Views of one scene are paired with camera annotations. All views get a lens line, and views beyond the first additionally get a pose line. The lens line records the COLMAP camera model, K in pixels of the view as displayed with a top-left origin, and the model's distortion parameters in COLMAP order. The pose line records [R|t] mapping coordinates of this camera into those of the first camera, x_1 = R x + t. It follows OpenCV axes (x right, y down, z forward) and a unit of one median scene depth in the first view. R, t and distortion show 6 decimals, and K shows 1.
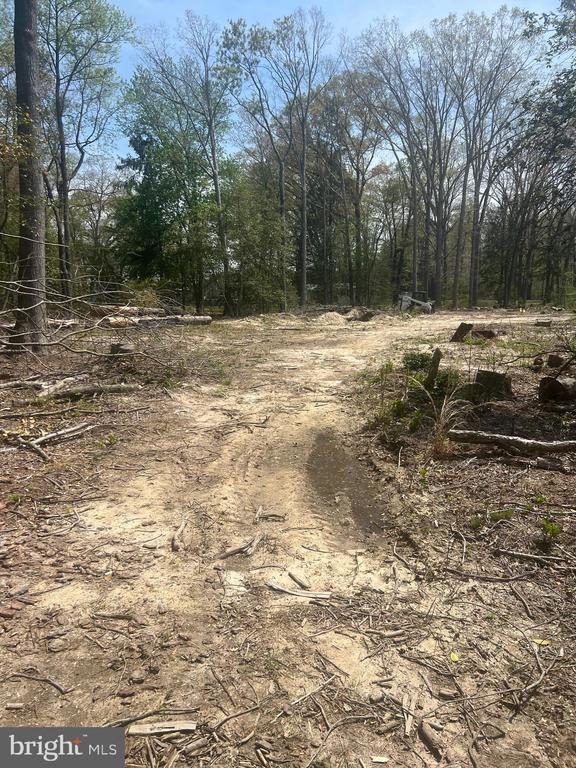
lens RADIAL K [[603.9, 0, 288.0], [0, 603.9, 384.0], [0, 0, 1]] dist [0.005548, 0.001318]
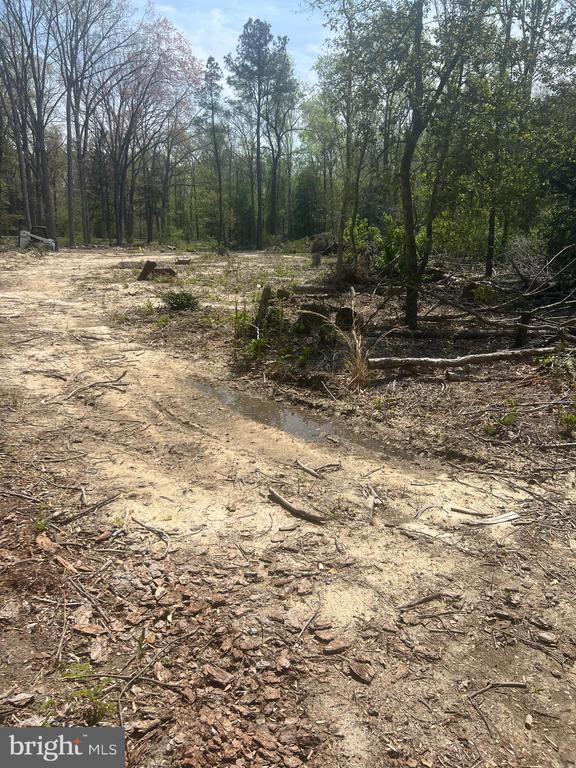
lens RADIAL K [[594.6, 0, 302.7], [0, 594.6, 383.1], [0, 0, 1]] dist [-0.000009, -0.054717]
pose [[0.767001, -0.131797, 0.627964, -0.508568], [0.067680, 0.989835, 0.125082, -0.021755], [-0.638066, -0.053438, 0.768125, 0.268679]]
